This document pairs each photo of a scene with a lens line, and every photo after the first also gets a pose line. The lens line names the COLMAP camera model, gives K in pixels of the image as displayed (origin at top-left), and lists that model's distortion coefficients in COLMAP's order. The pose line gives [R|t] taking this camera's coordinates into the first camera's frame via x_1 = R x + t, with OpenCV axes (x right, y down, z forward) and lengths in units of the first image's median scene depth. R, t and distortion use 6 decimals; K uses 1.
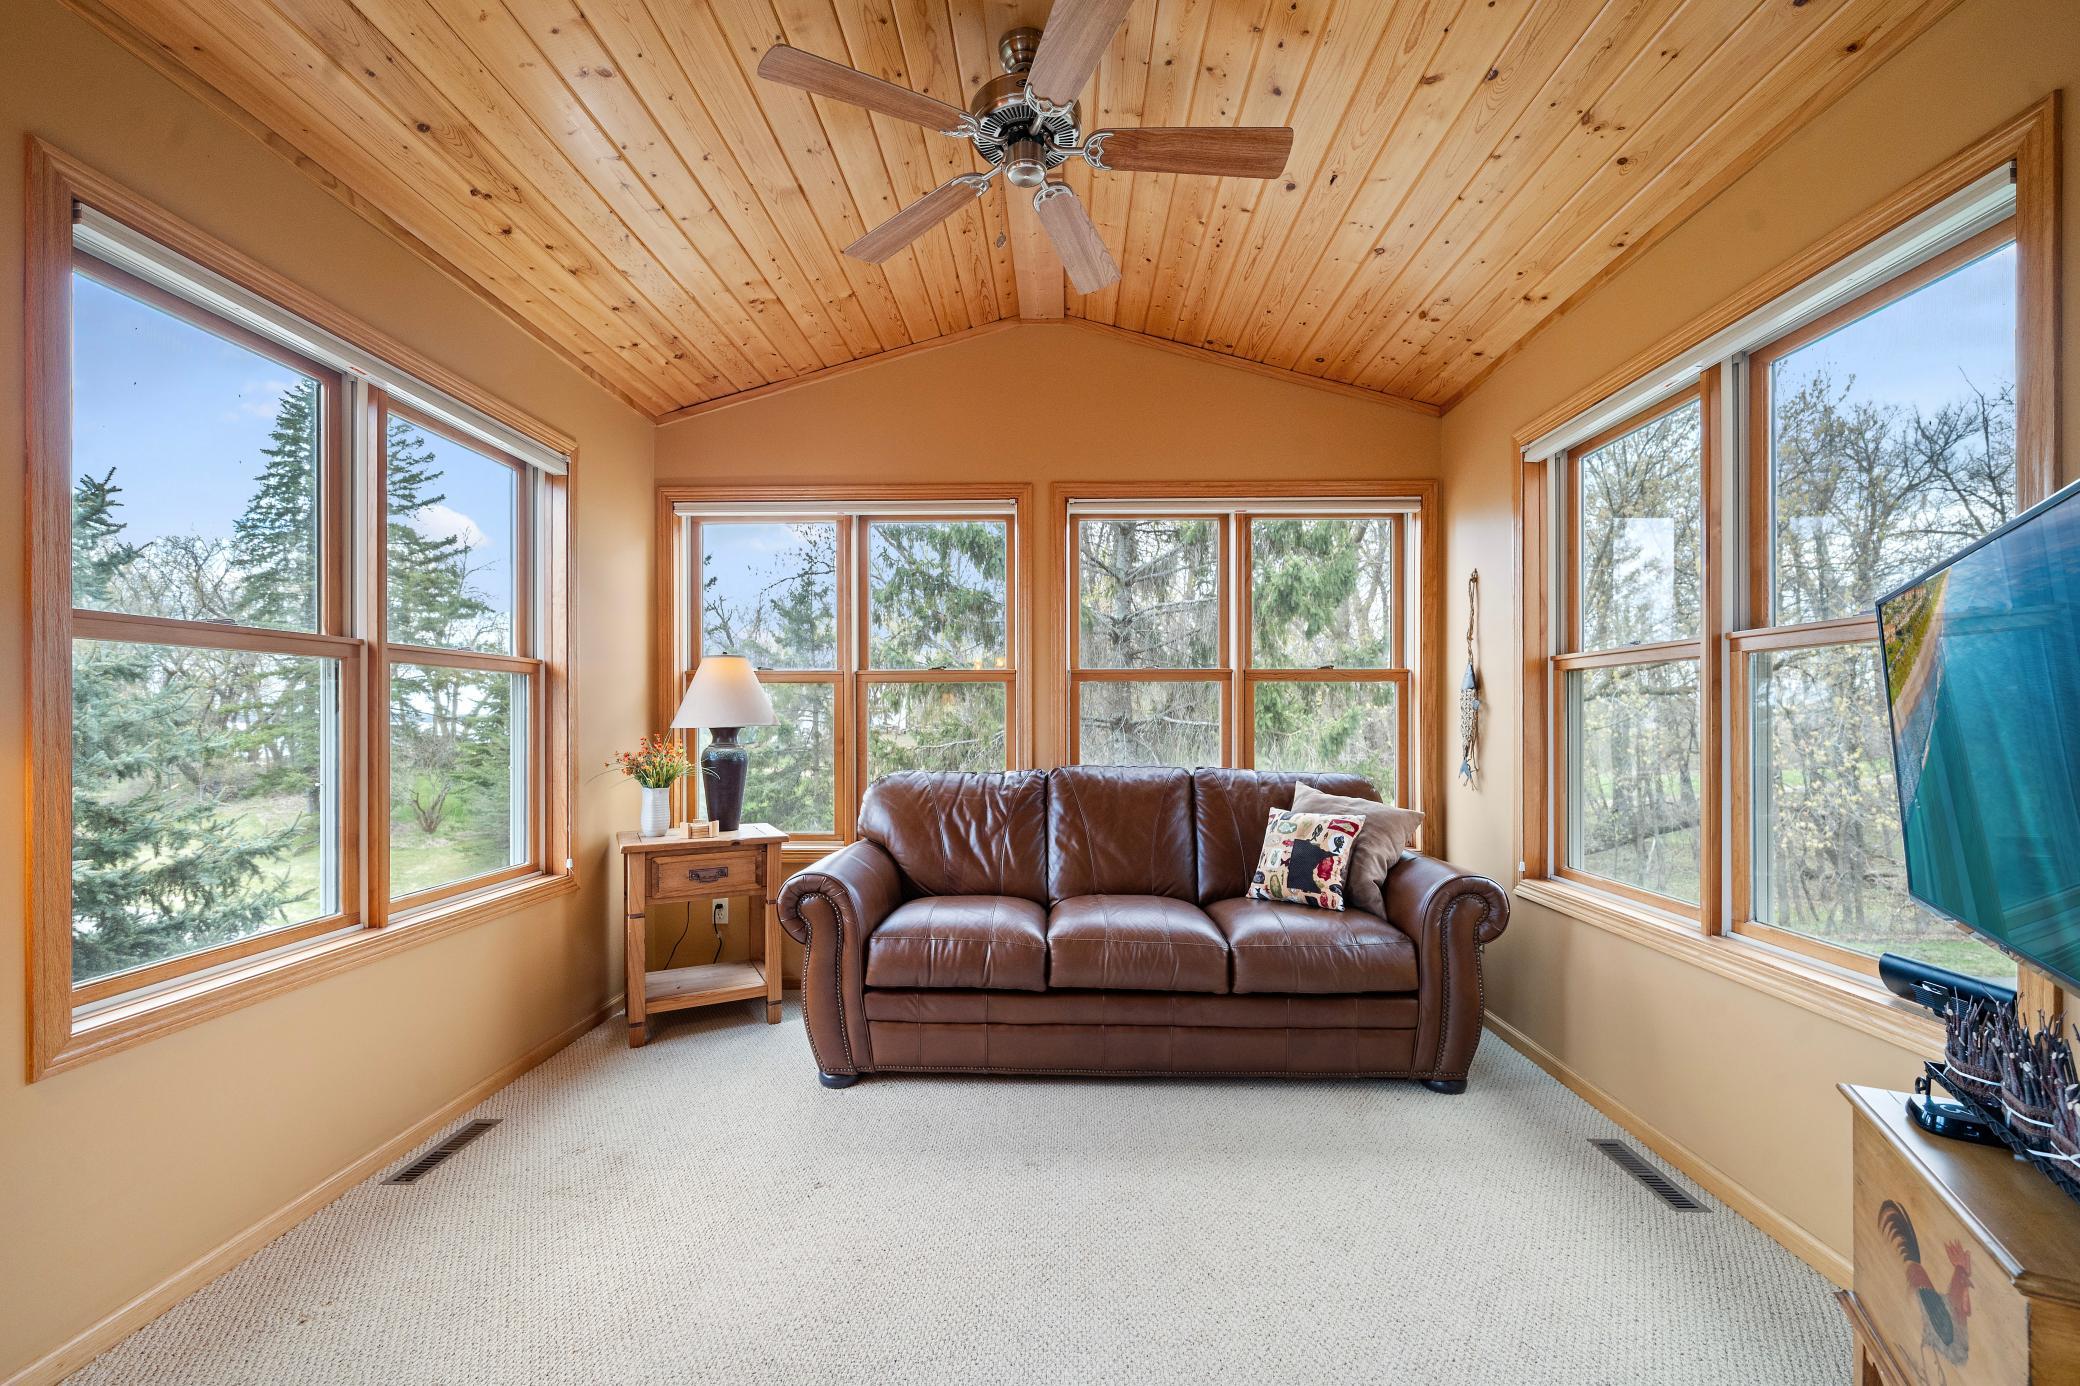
lens RADIAL K [[835.0, 0, 1018.5], [0, 835.0, 710.8], [0, 0, 1]] dist [-0.002302, 0.000245]
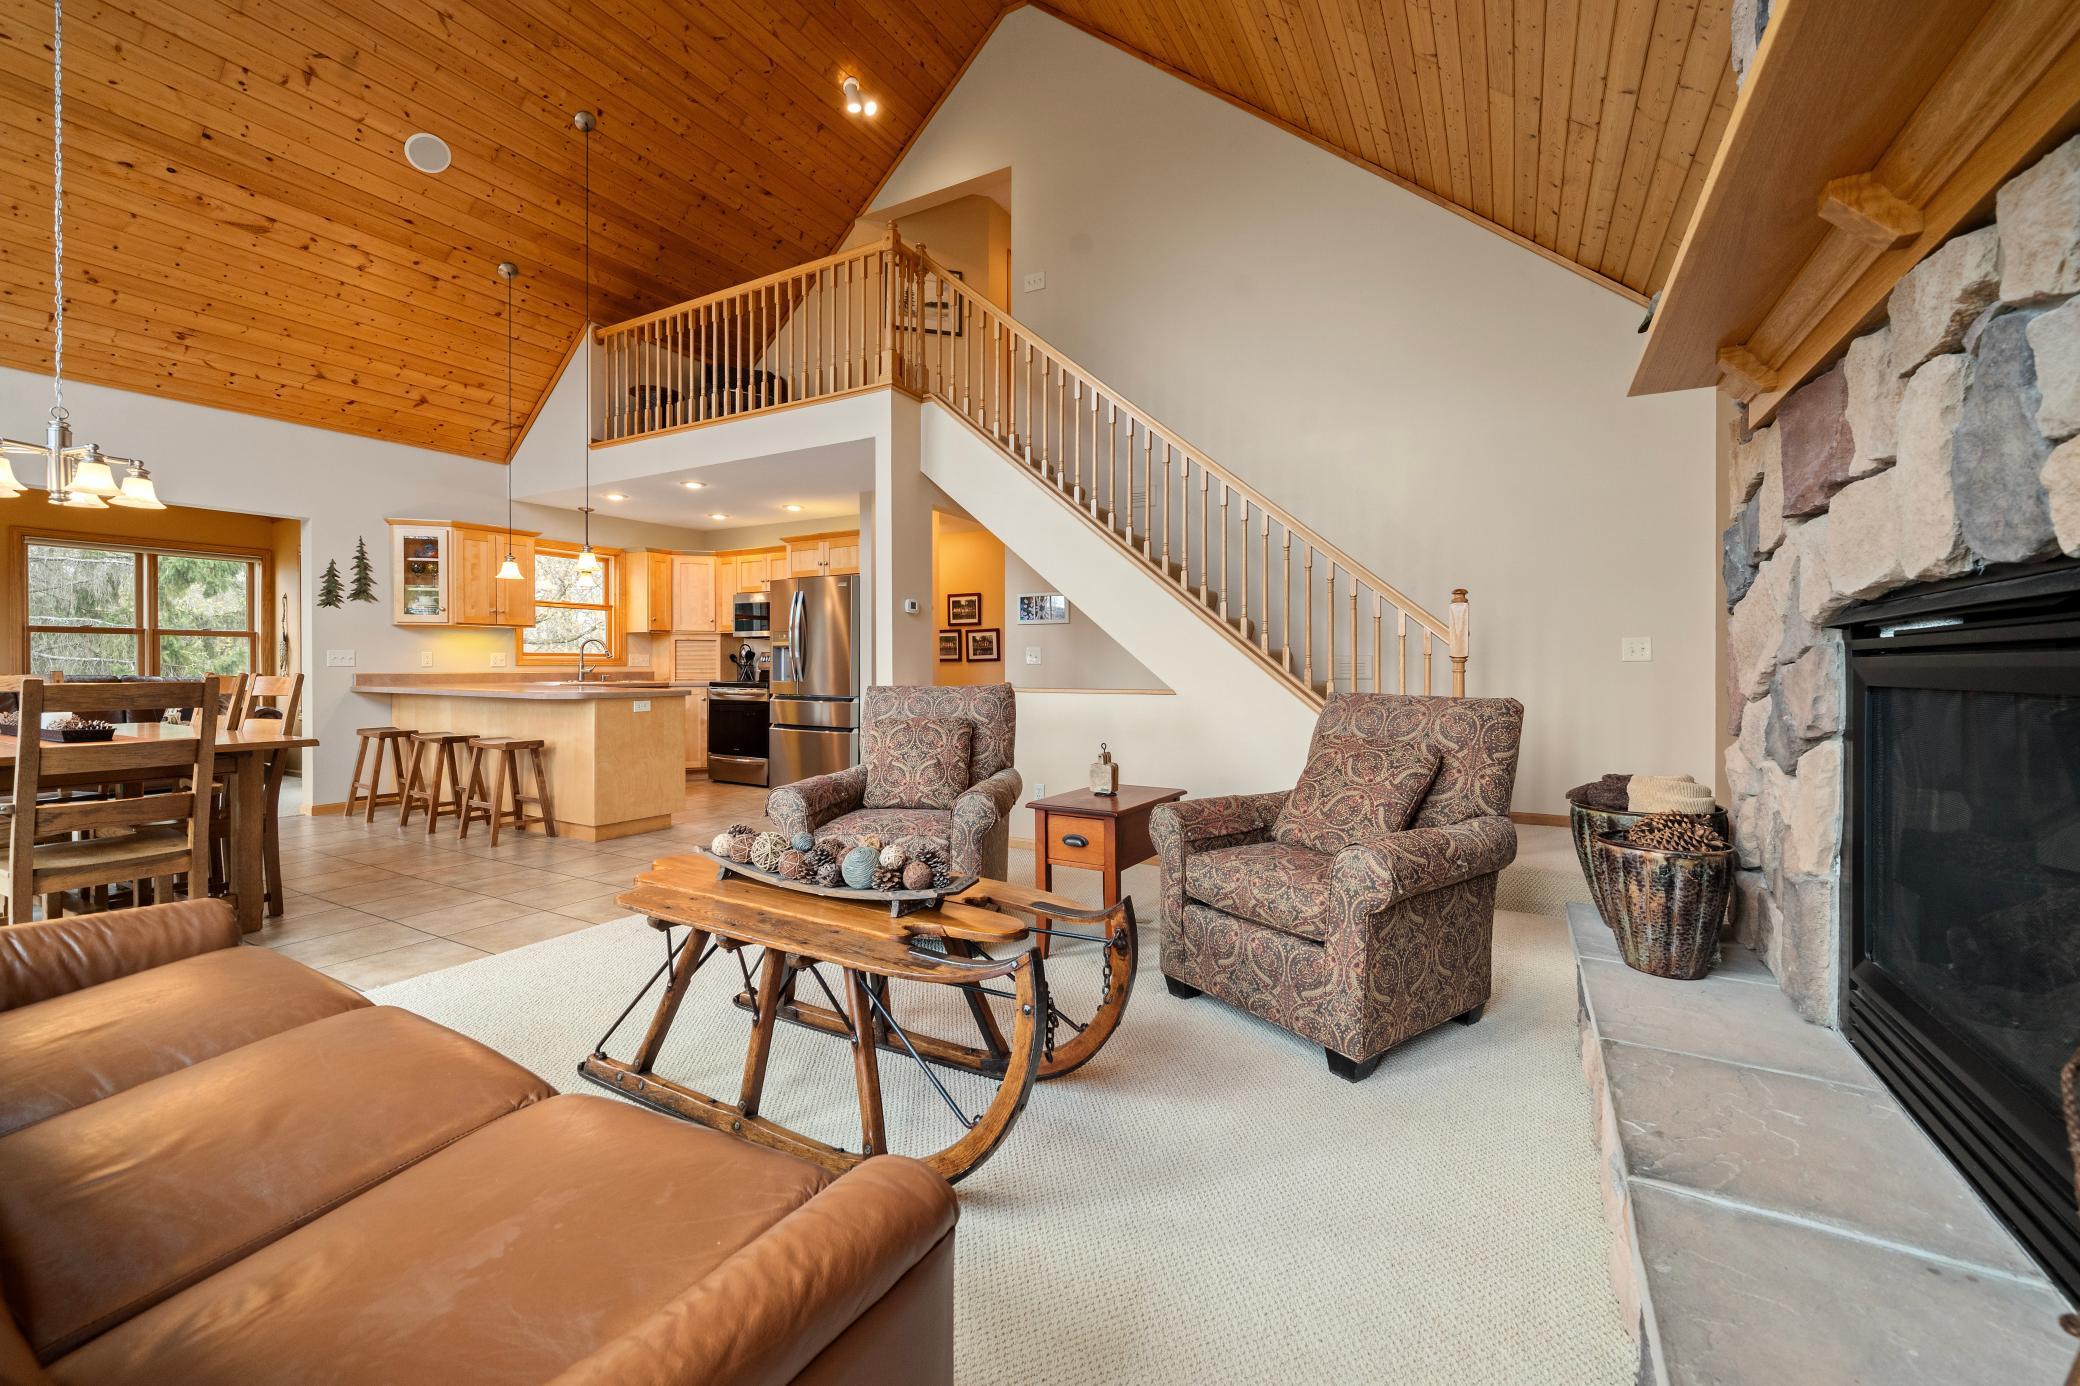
lens RADIAL K [[835.0, 0, 1040.5], [0, 835.0, 669.4], [0, 0, 1]] dist [-0.002302, 0.000245]
pose [[0.450229, -0.003456, 0.892906, -0.654357], [-0.009703, 0.999915, 0.008762, 0.011821], [-0.892860, -0.012608, 0.450157, -2.128126]]
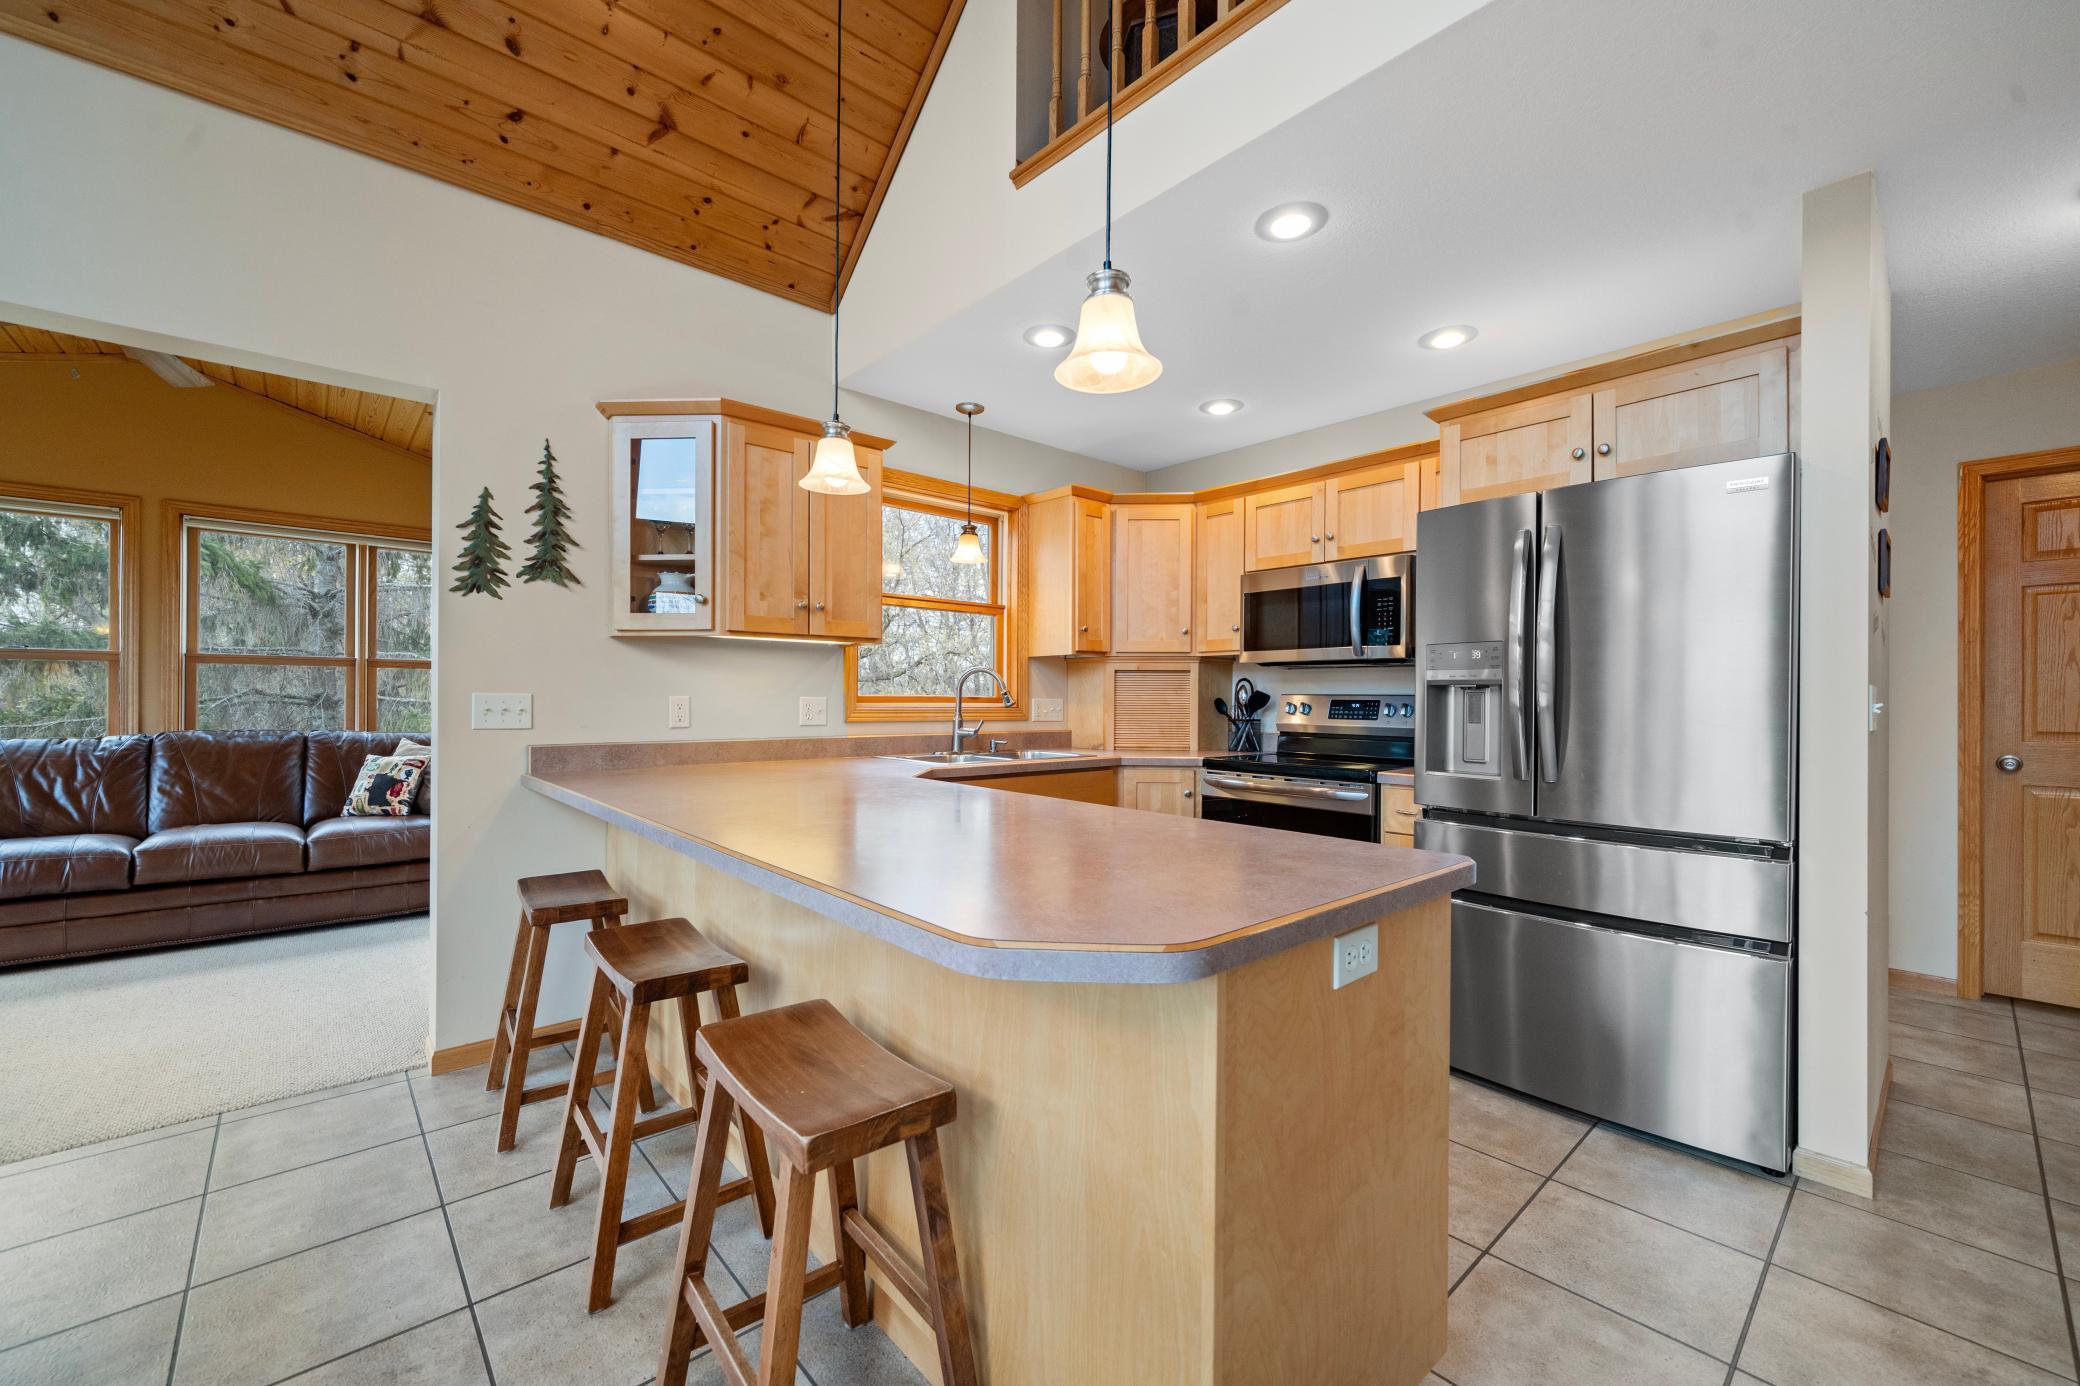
lens RADIAL K [[835.0, 0, 1037.3], [0, 835.0, 697.6], [0, 0, 1]] dist [-0.002302, 0.000245]
pose [[0.713536, 0.007747, 0.700575, 0.110405], [-0.013296, 0.999909, 0.002486, -0.004853], [-0.700492, -0.011089, 0.713574, -0.844577]]
